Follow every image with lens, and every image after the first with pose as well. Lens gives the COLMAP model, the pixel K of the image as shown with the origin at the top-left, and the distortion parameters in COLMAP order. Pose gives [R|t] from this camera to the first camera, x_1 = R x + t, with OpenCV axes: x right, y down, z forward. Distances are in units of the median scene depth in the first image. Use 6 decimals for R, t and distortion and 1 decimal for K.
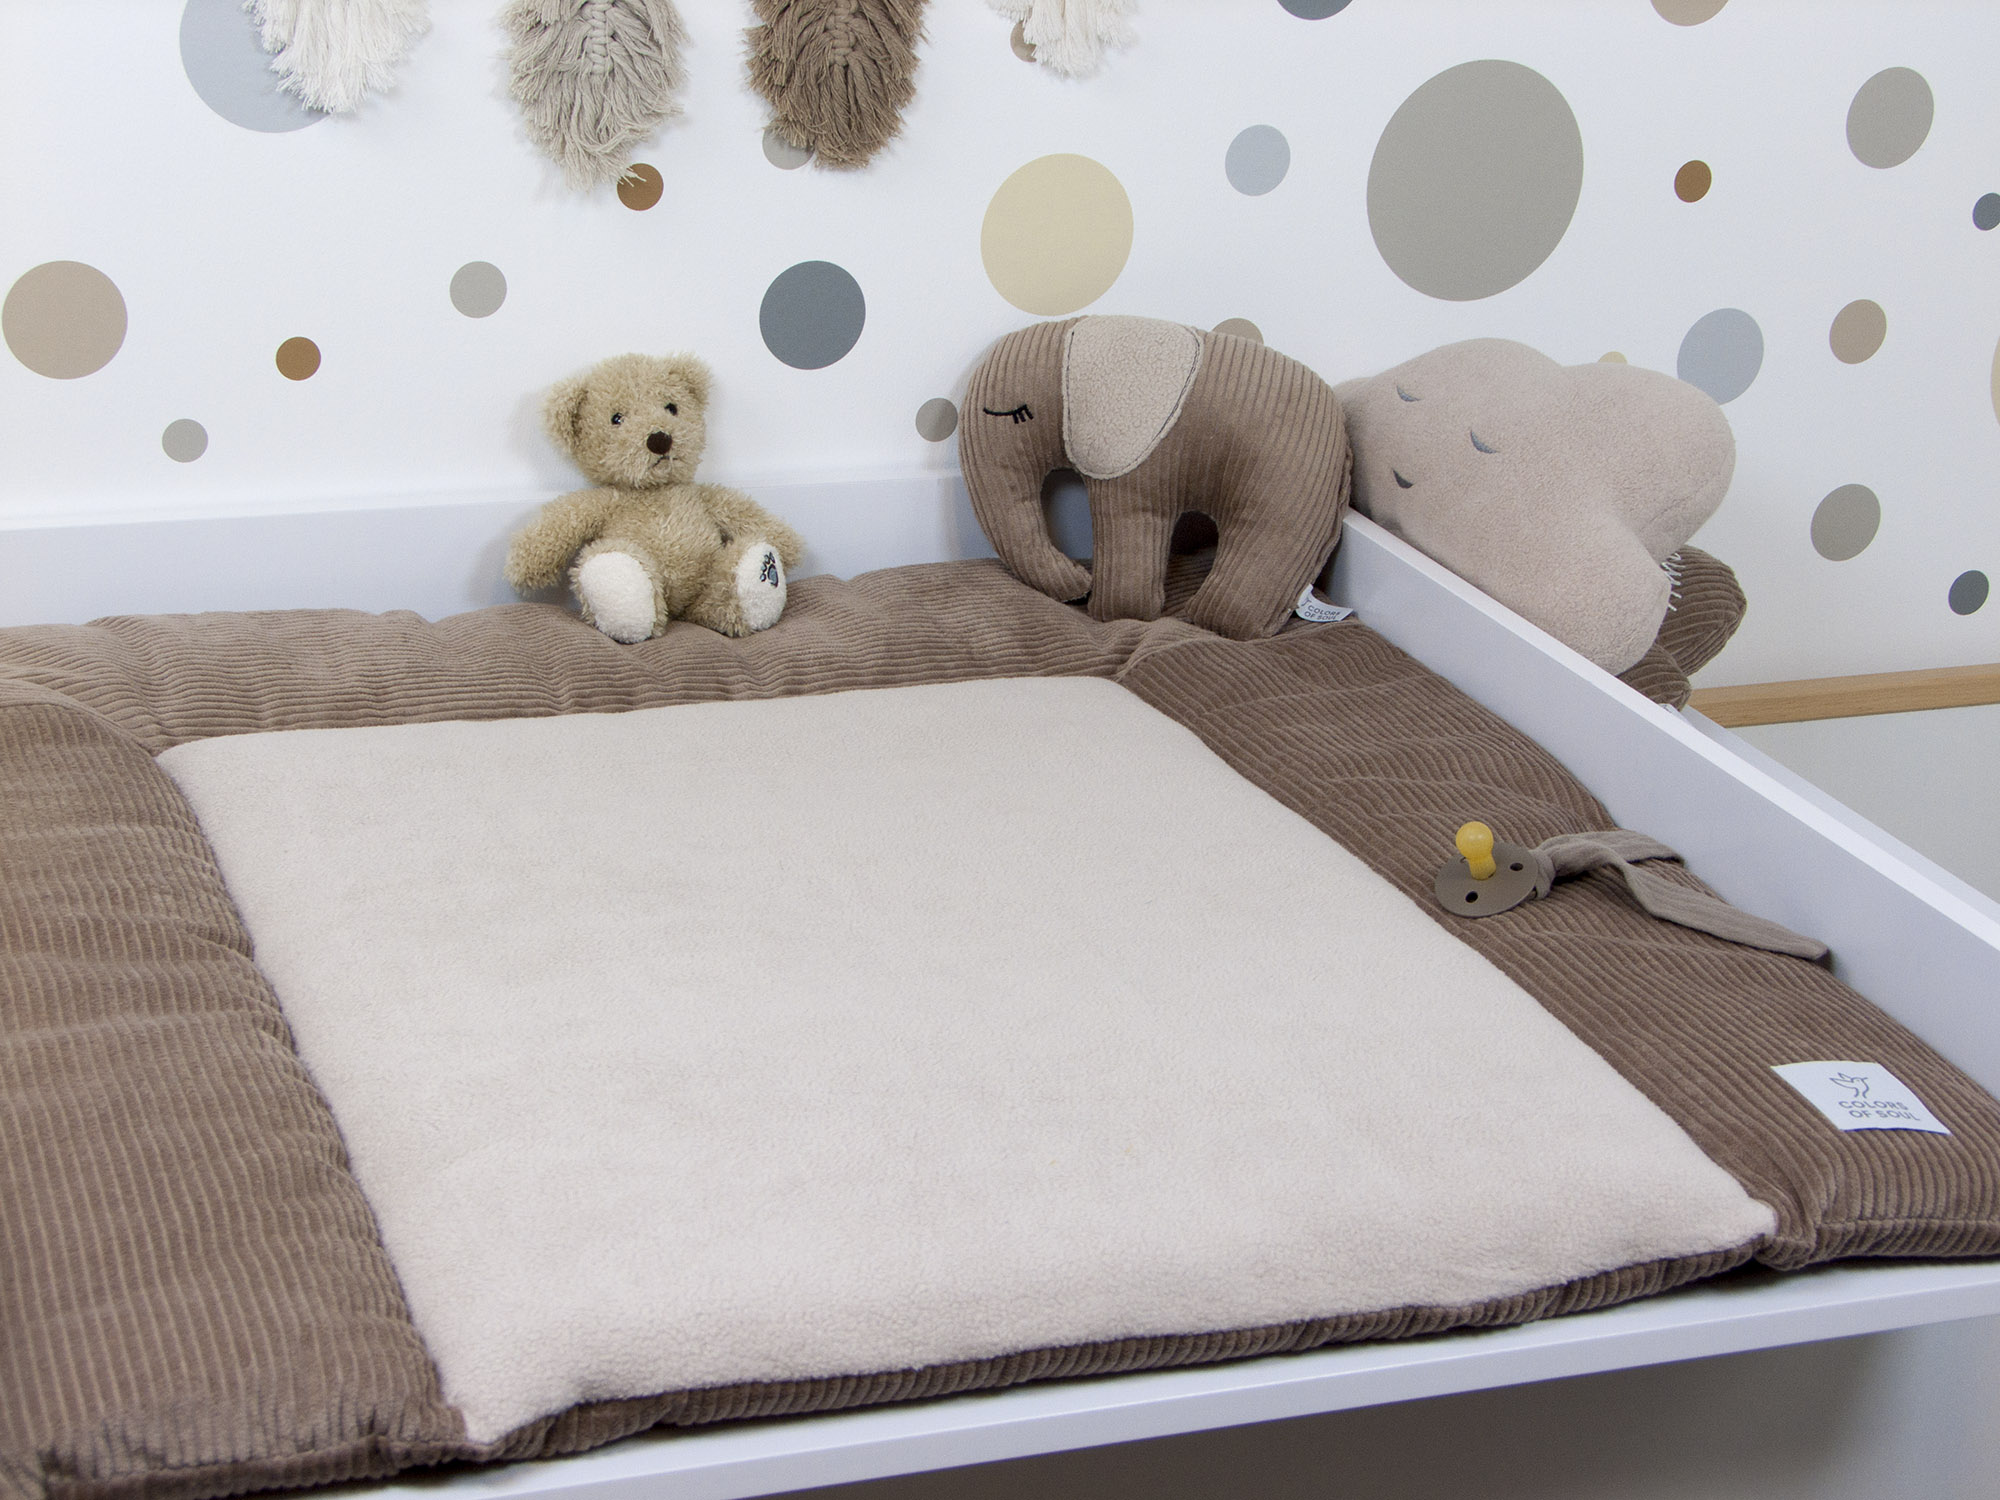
lens RADIAL K [[3621.2, 0, 1000.0], [0, 3621.2, 750.0], [0, 0, 1]] dist [0.050180, 0.151061]
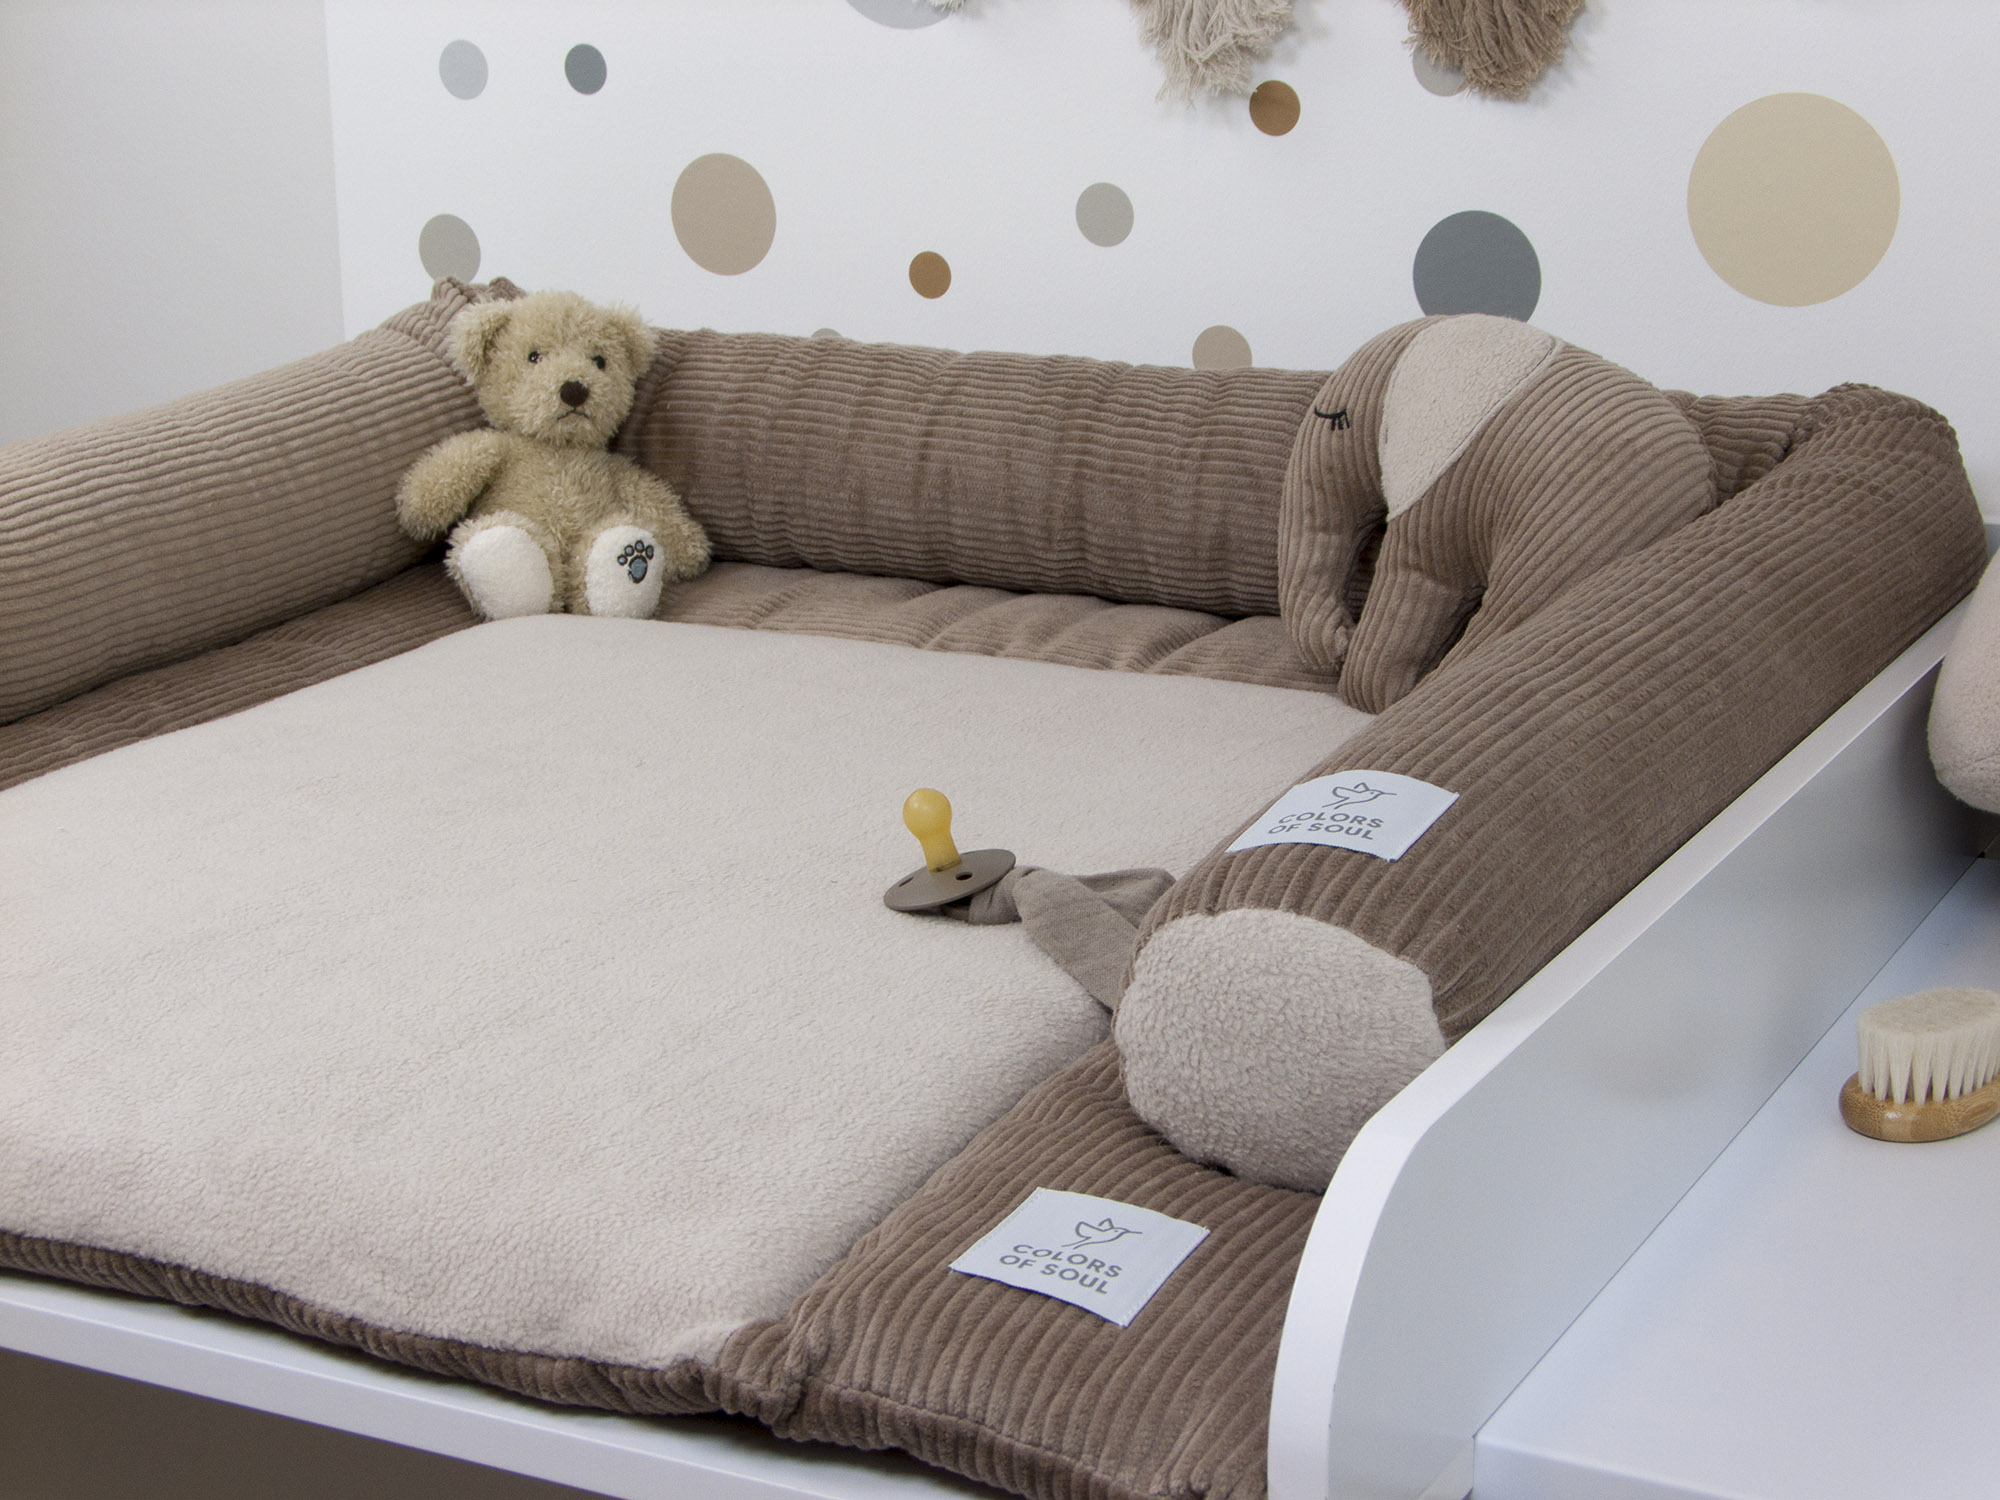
lens RADIAL K [[3545.4, 0, 1000.0], [0, 3545.4, 750.0], [0, 0, 1]] dist [0.020690, 0.219520]
pose [[0.661407, 0.143381, -0.736195, 0.507617], [-0.209228, 0.977864, 0.002474, 0.006729], [0.720253, 0.152396, 0.676765, 0.403522]]
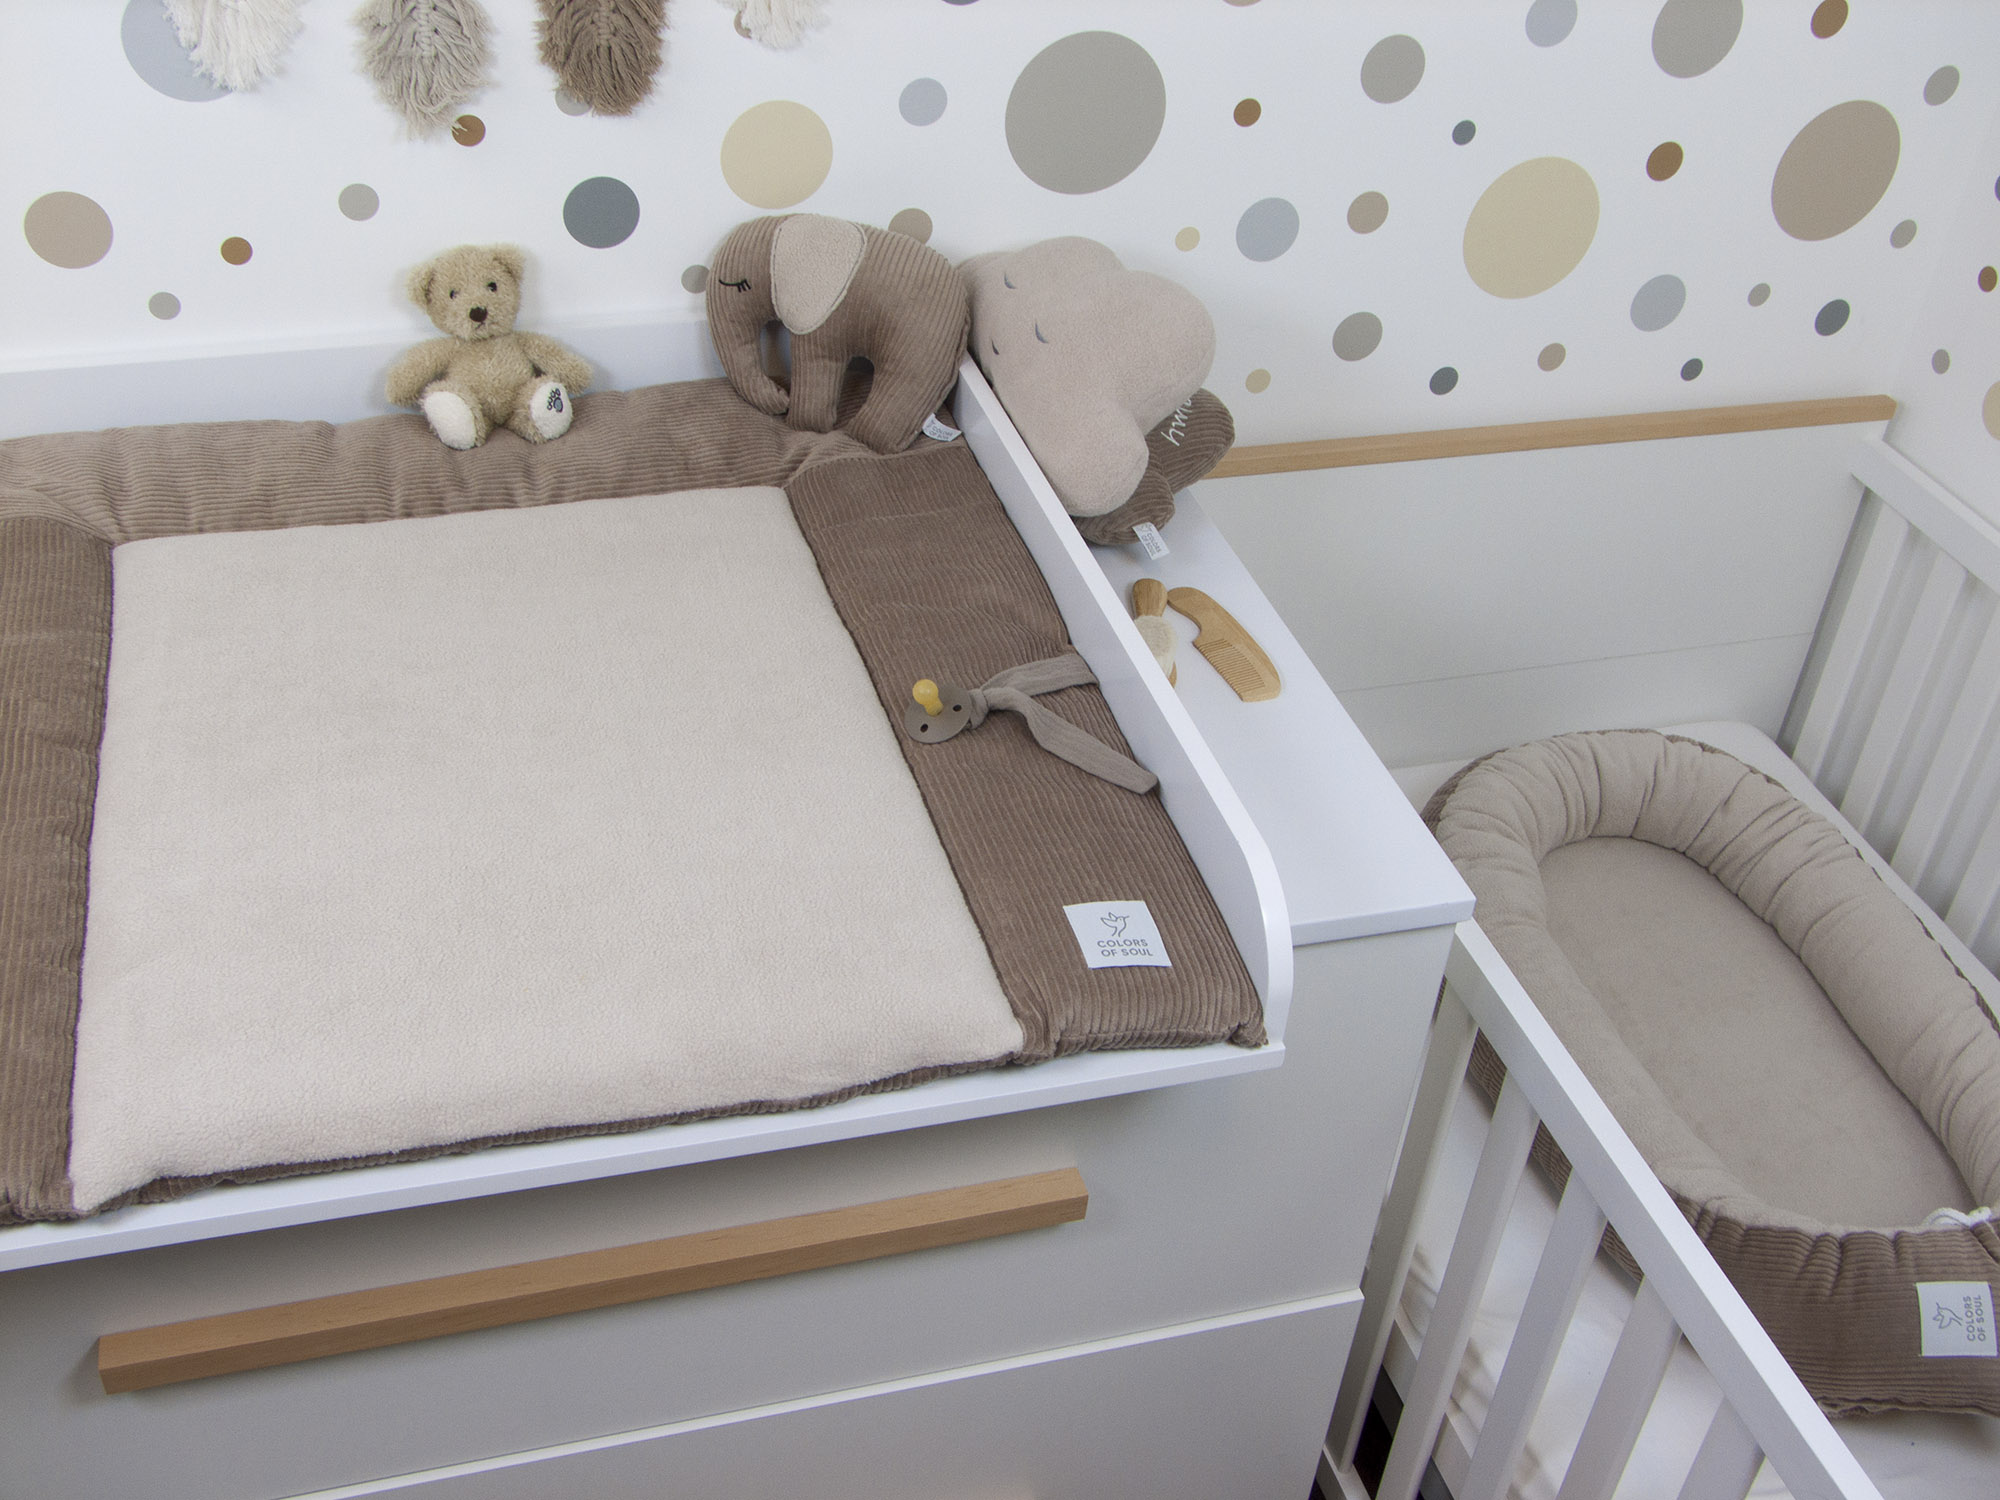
lens RADIAL K [[2140.7, 0, 1018.9], [0, 2140.7, 755.6], [0, 0, 1]] dist [-0.140448, 0.227283]
pose [[0.997478, 0.054222, -0.045794, 0.172635], [-0.039816, 0.961651, 0.271370, -0.152999], [0.058752, -0.268862, 0.961385, 0.139452]]
